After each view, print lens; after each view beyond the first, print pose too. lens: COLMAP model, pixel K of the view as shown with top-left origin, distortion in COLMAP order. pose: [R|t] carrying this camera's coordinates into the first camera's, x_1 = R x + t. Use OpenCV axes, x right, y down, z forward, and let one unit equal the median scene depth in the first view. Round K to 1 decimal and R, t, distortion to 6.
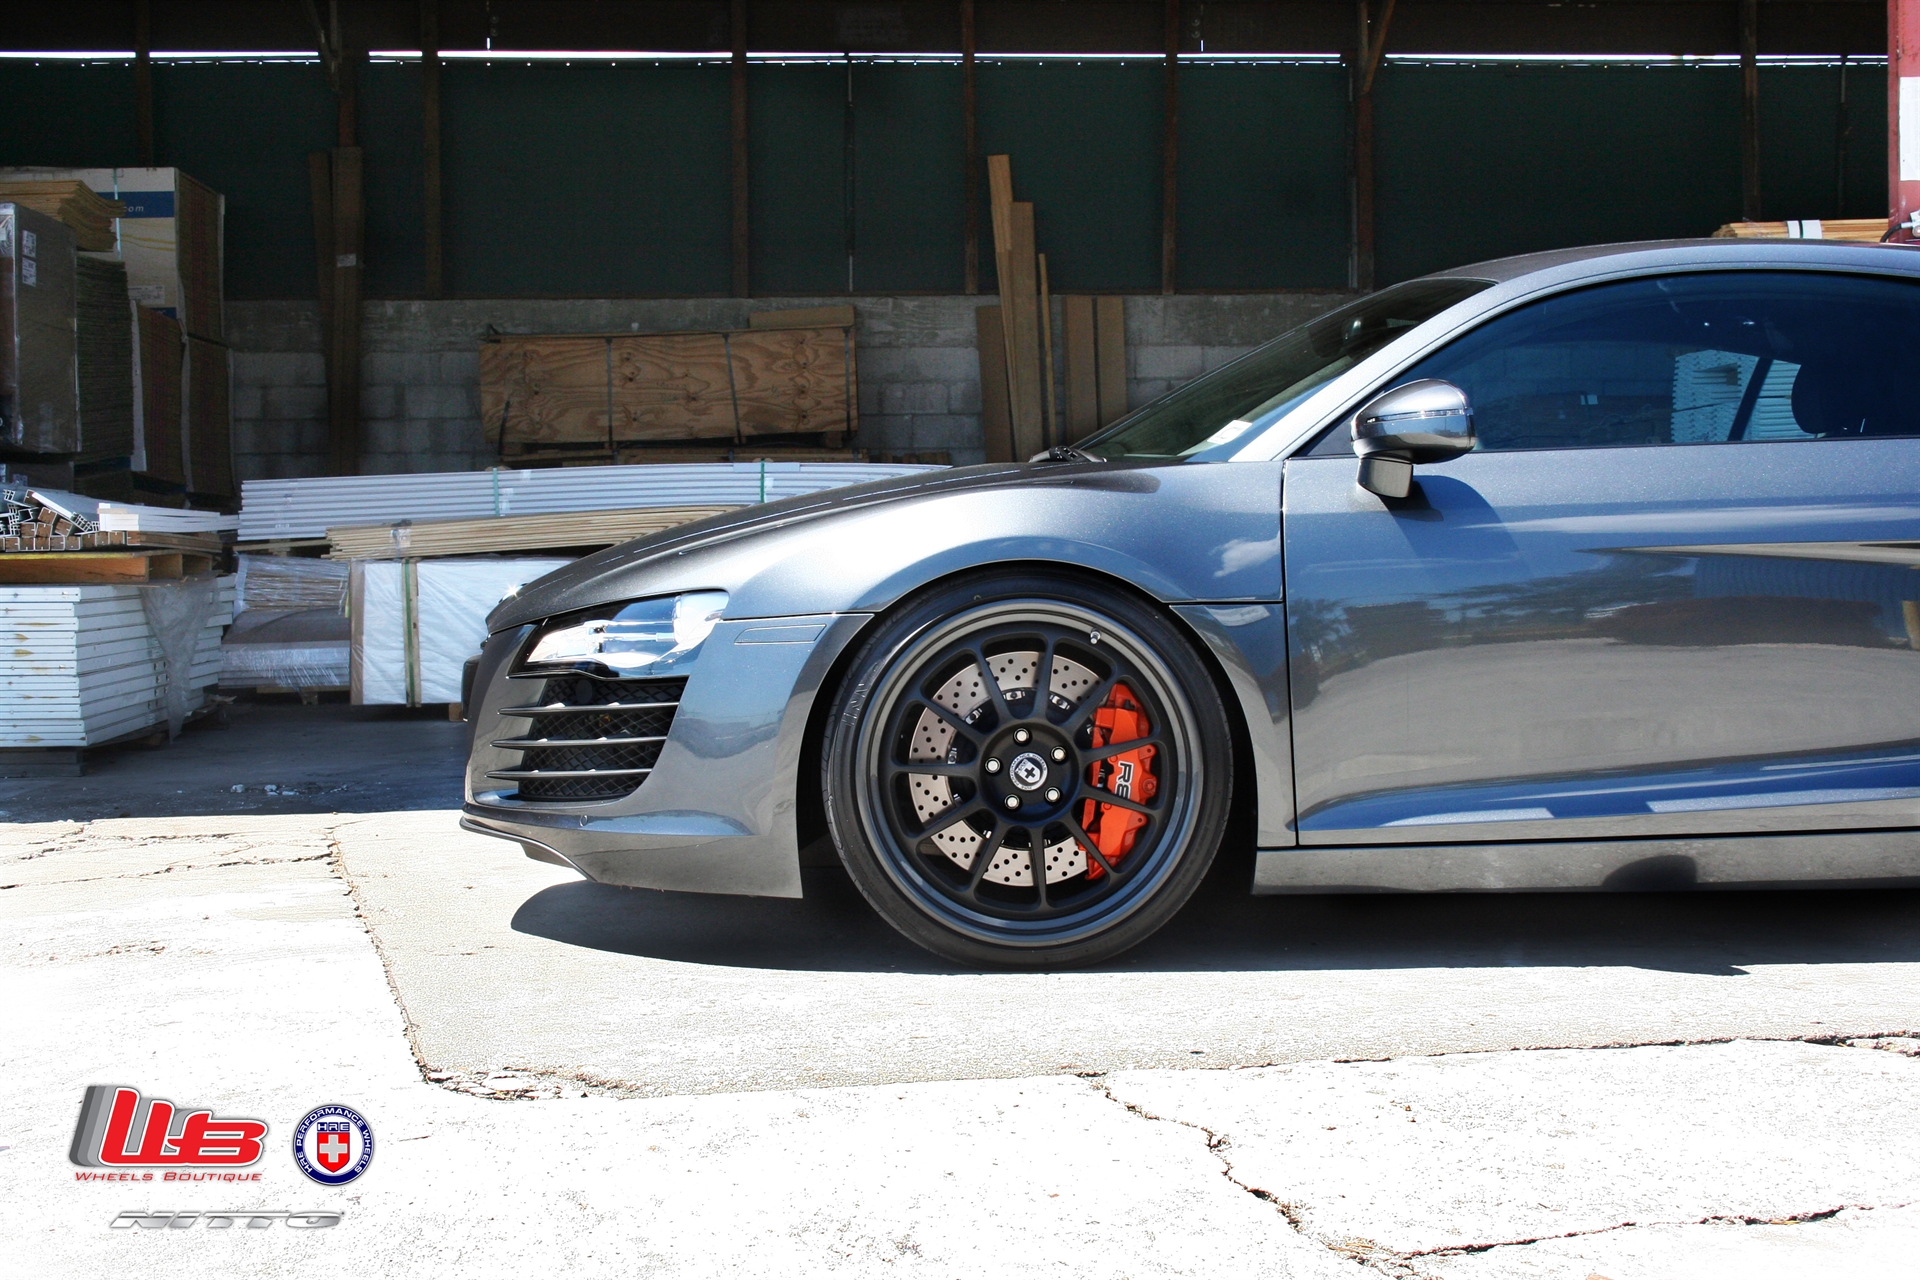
lens RADIAL K [[2968.8, 0, 989.5], [0, 2968.8, 578.1], [0, 0, 1]] dist [0.010789, 0.000000]
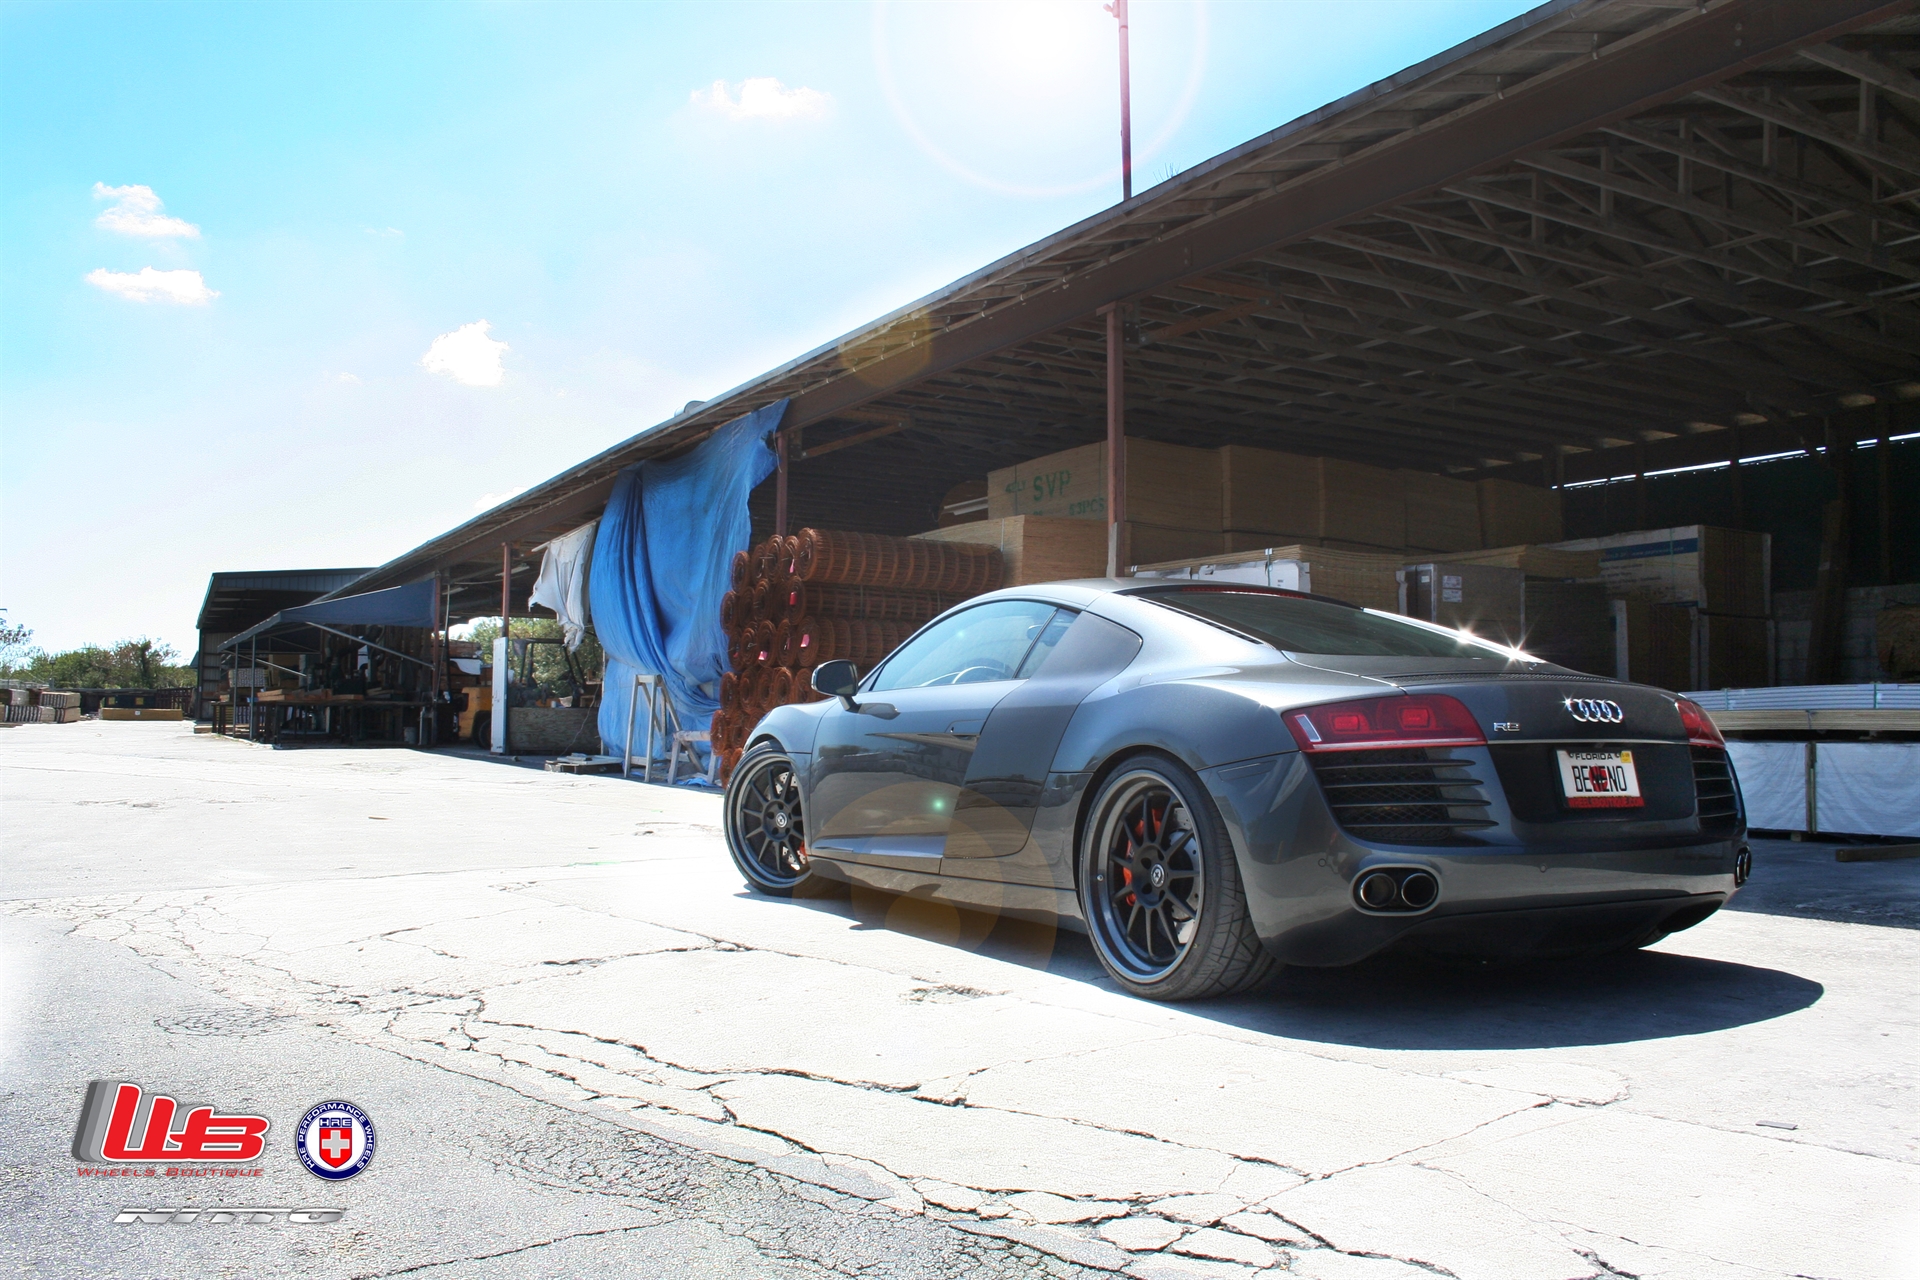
lens RADIAL K [[1626.4, 0, 955.2], [0, 1626.4, 641.6], [0, 0, 1]] dist [-0.133305, 0.088883]
pose [[0.449713, -0.030086, -0.892666, 0.363633], [-0.026106, 0.998563, -0.046807, -0.007194], [0.892791, 0.044354, 0.448281, 0.139386]]
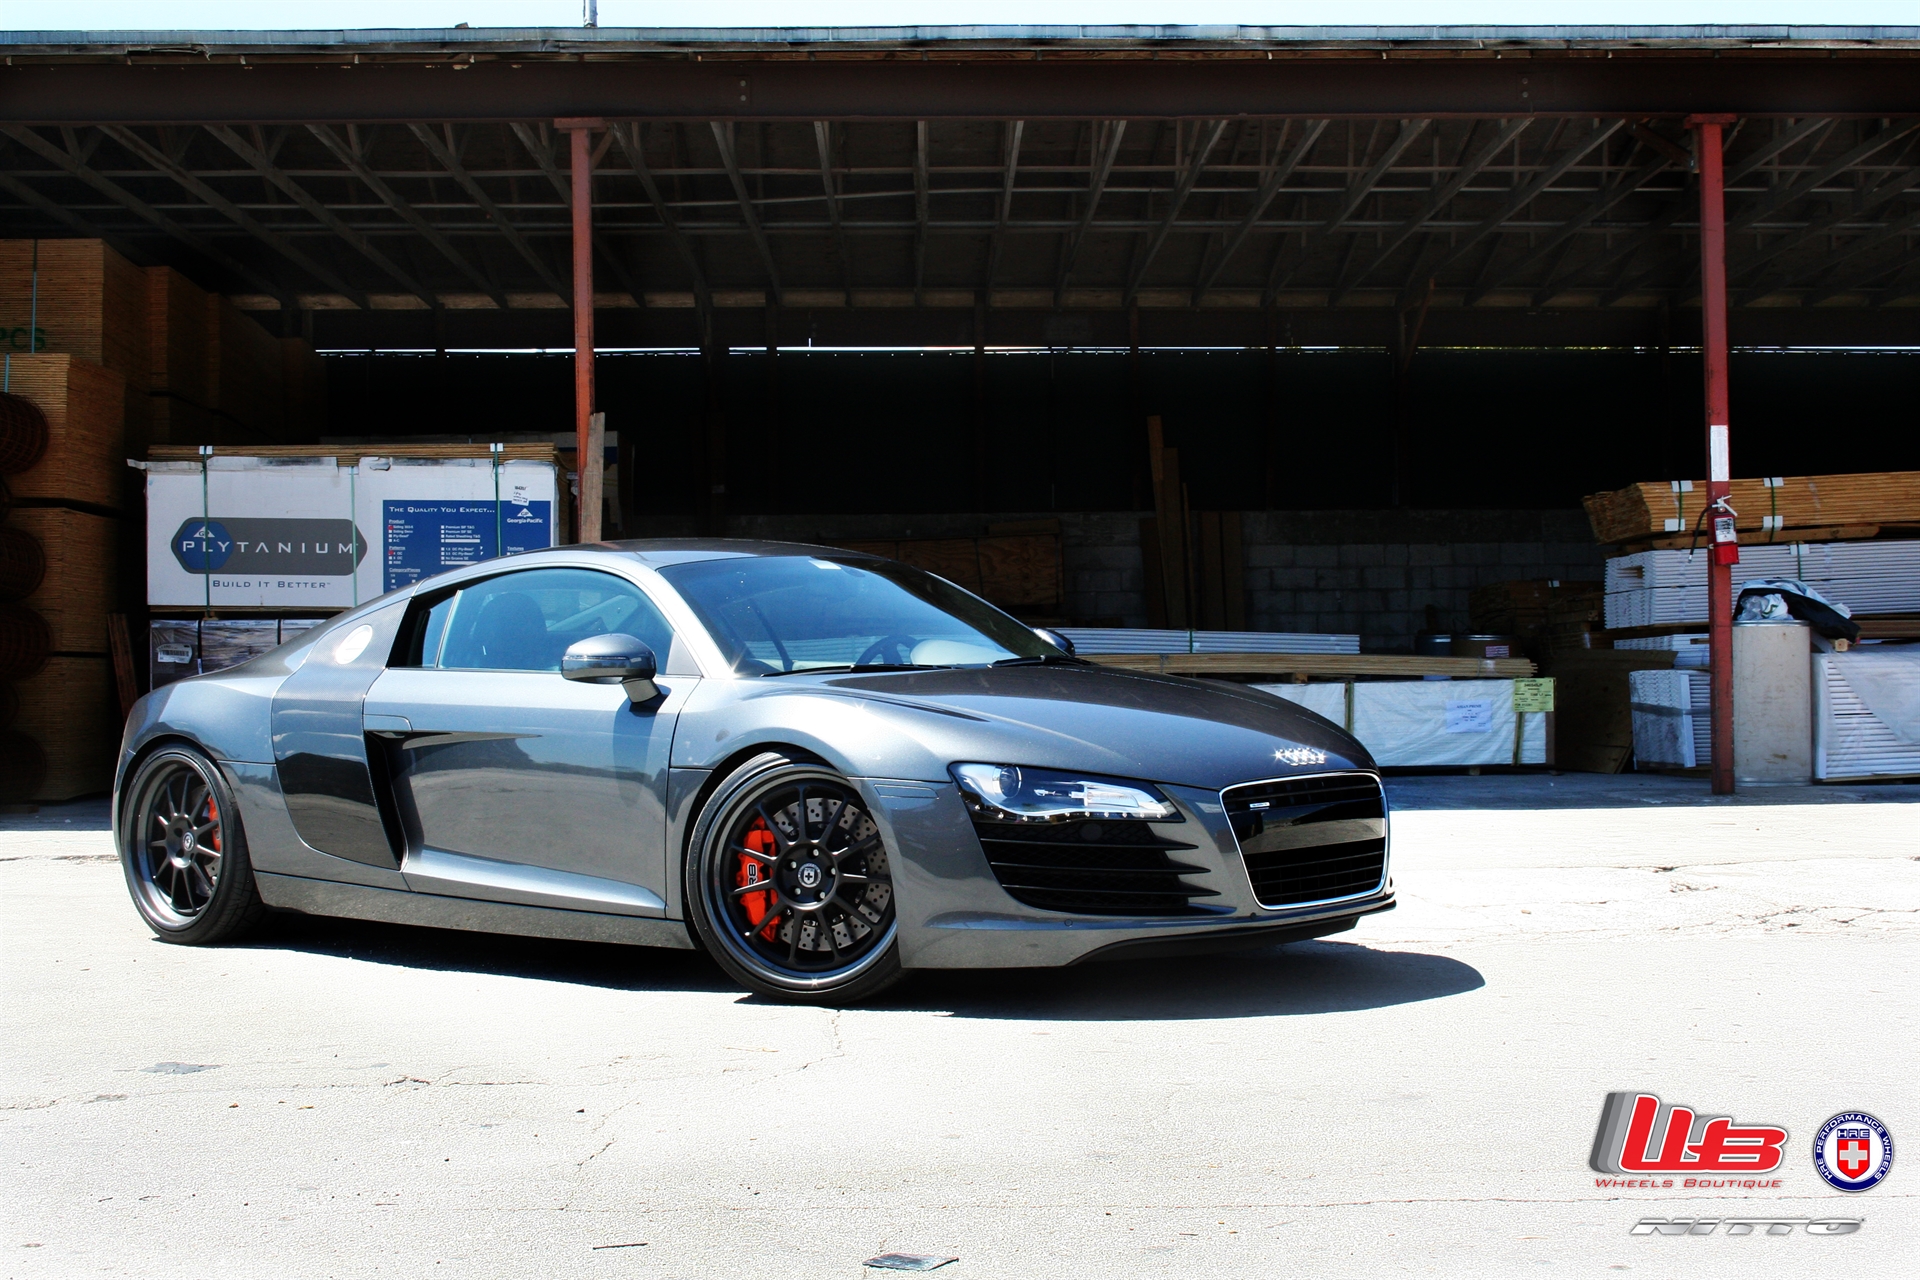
lens RADIAL K [[2674.7, 0, 978.5], [0, 2674.7, 642.9], [0, 0, 1]] dist [-0.045858, 0.000000]
pose [[0.999749, 0.000522, -0.022402, -0.055063], [-0.001102, 0.999665, -0.025854, 0.004627], [0.022381, 0.025872, 0.999415, -0.328233]]
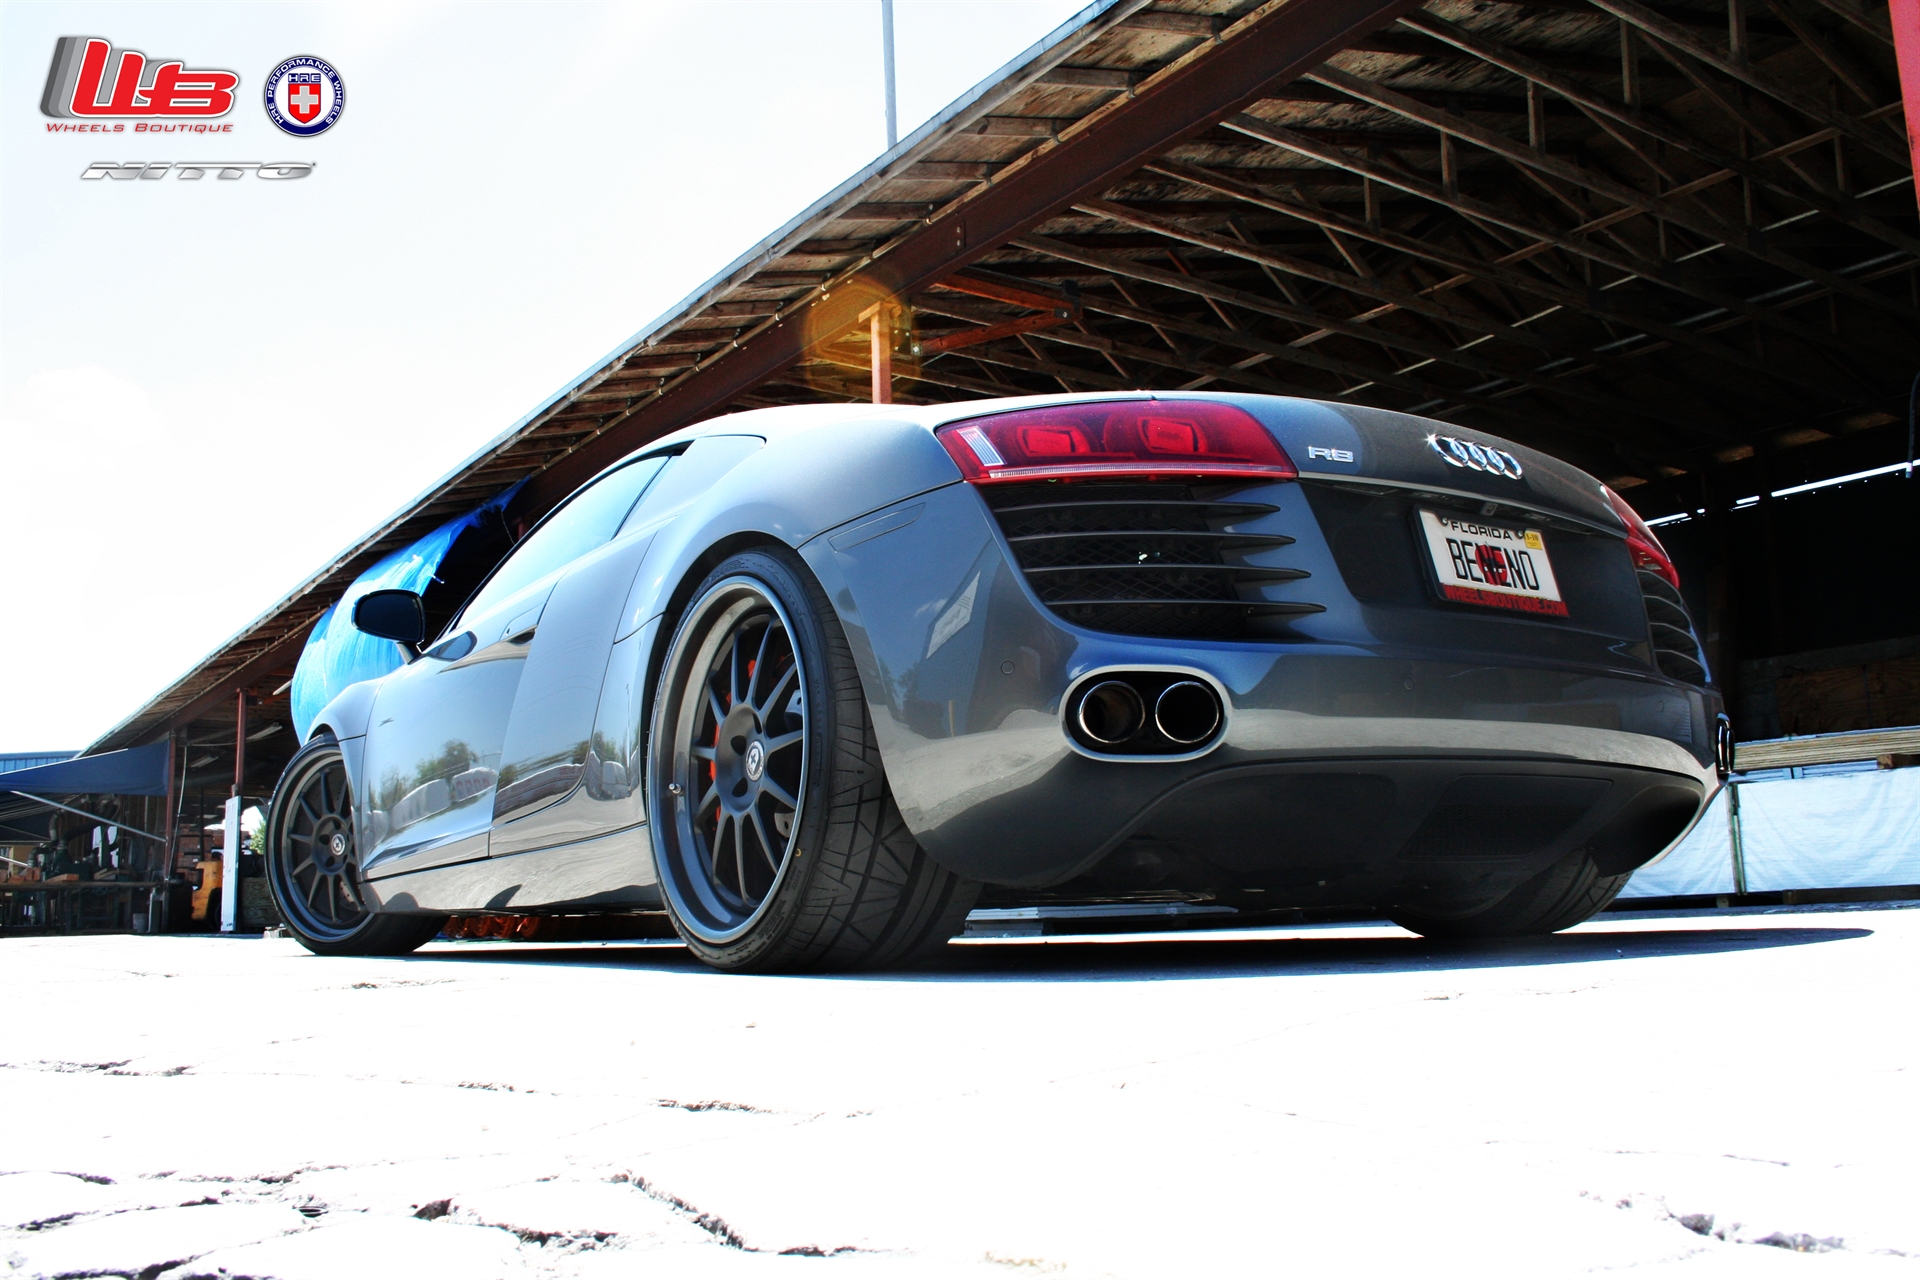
lens RADIAL K [[1713.2, 0, 965.6], [0, 1713.2, 636.1], [0, 0, 1]] dist [-0.116855, 0.050693]
pose [[0.532740, -0.143265, -0.834064, 0.293595], [0.009011, 0.986471, -0.163688, 0.029986], [0.846231, 0.079688, 0.526824, 0.214325]]
